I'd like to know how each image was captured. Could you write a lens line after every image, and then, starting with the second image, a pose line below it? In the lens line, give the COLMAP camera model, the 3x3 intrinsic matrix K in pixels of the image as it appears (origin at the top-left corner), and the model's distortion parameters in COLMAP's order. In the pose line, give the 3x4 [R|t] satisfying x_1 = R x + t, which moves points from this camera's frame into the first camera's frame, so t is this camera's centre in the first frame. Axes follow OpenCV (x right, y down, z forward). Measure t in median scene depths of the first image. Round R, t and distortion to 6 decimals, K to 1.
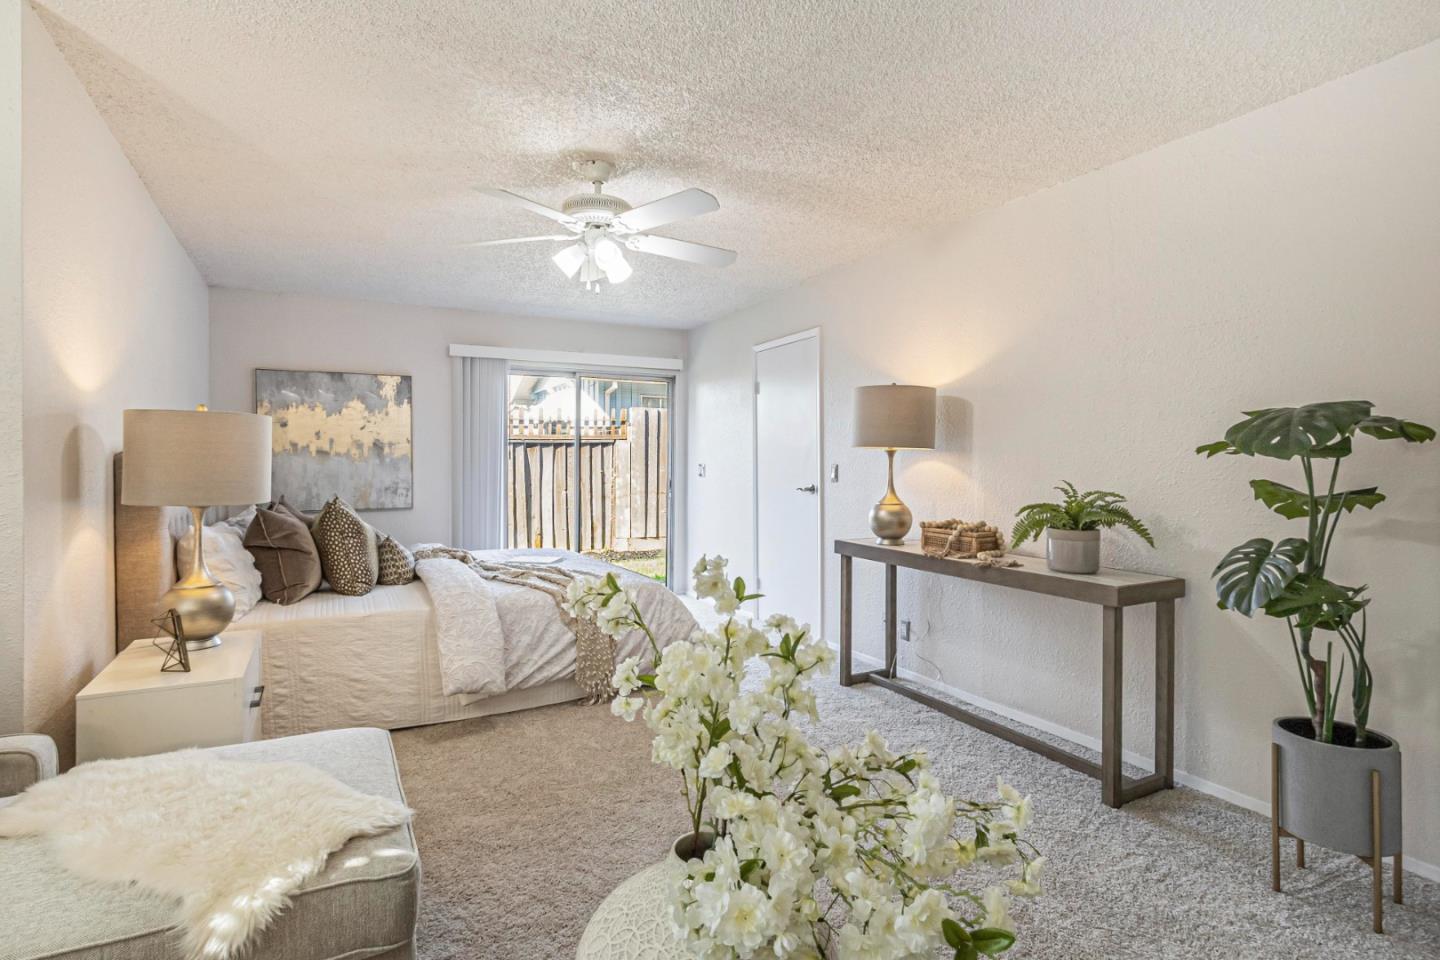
lens RADIAL K [[681.6, 0, 721.1], [0, 681.6, 466.3], [0, 0, 1]] dist [0.001453, 0.000607]
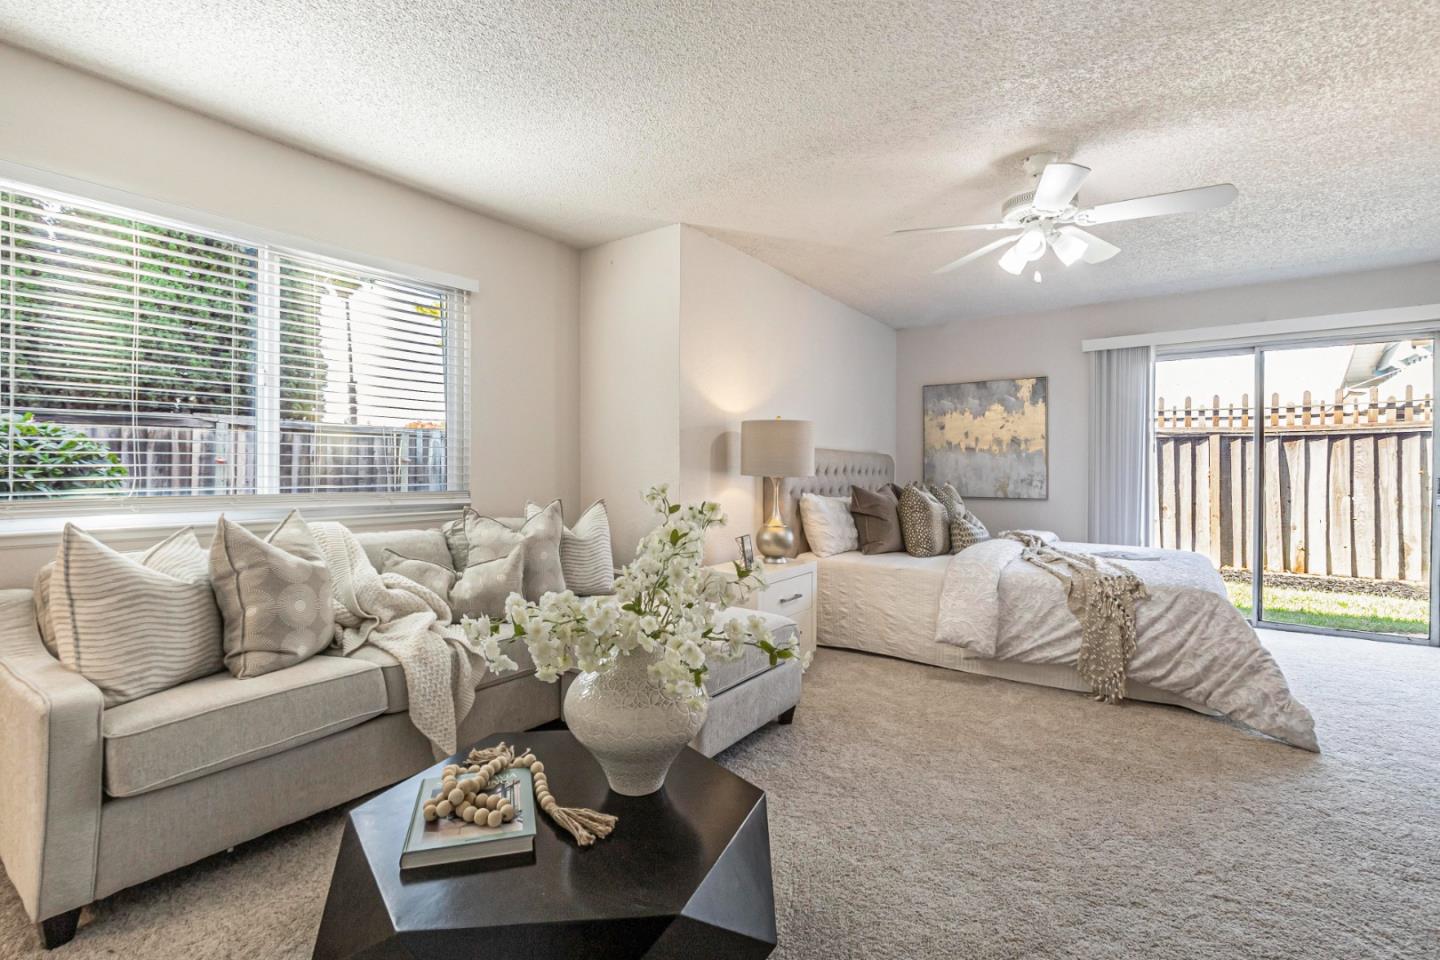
lens RADIAL K [[681.6, 0, 714.2], [0, 681.6, 464.7], [0, 0, 1]] dist [0.001453, 0.000607]
pose [[0.441702, -0.004401, -0.897151, 0.445133], [-0.005113, 0.999959, -0.007423, 0.027588], [0.897147, 0.007865, 0.441661, 0.091732]]
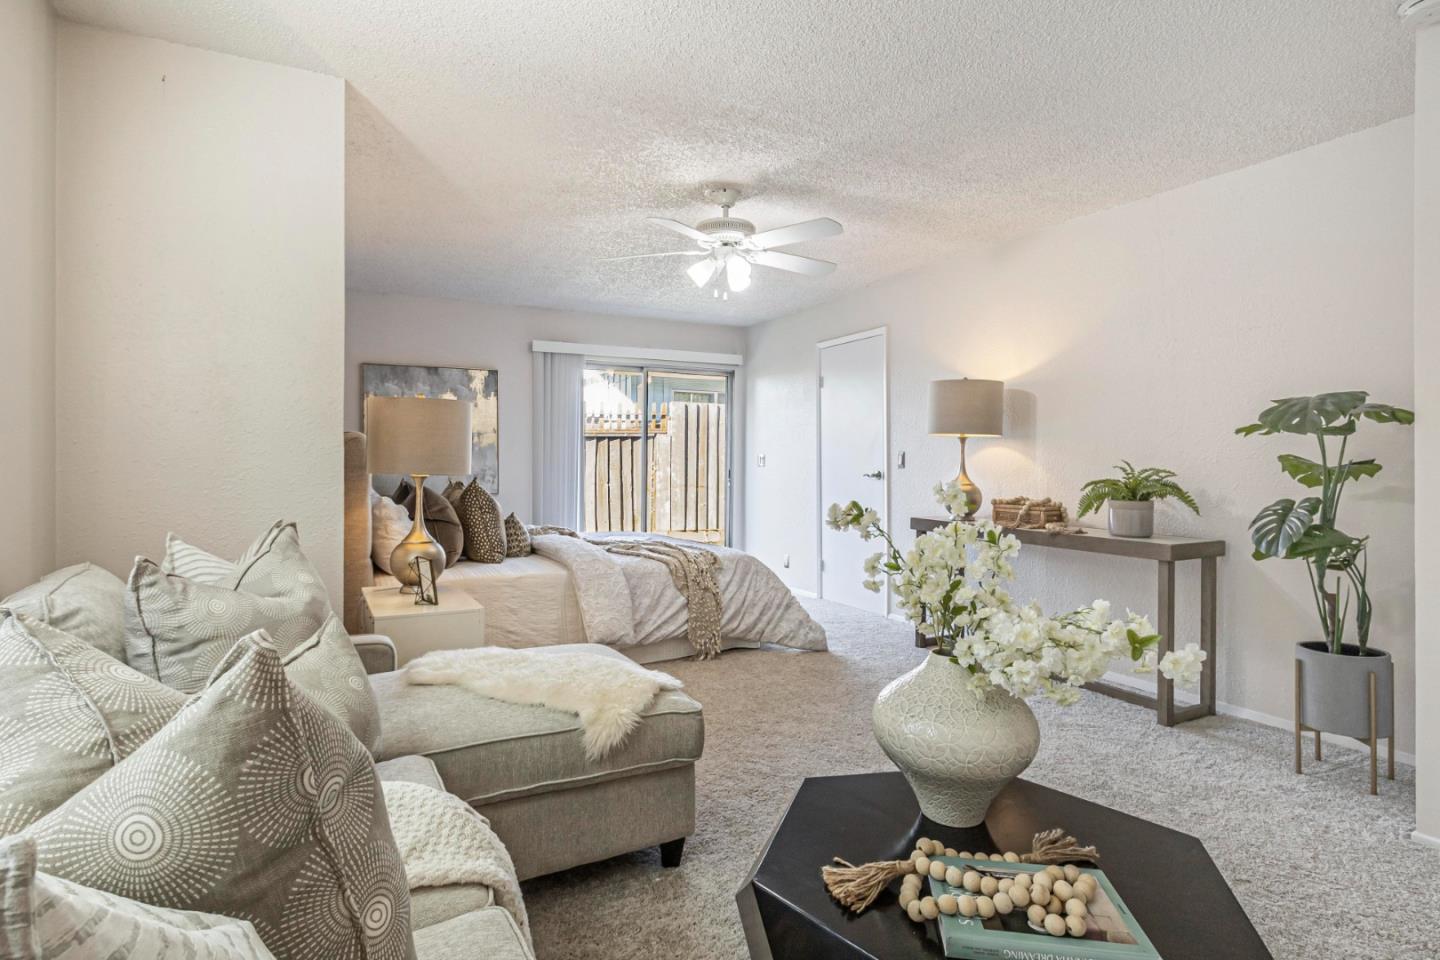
lens RADIAL K [[718.7, 0, 729.8], [0, 718.7, 460.9], [0, 0, 1]] dist [0.000881, -0.001746]
pose [[0.999993, 0.002139, 0.003062, -0.149724], [-0.002119, 0.999977, -0.006495, 0.026059], [-0.003075, 0.006488, 0.999974, -0.201052]]
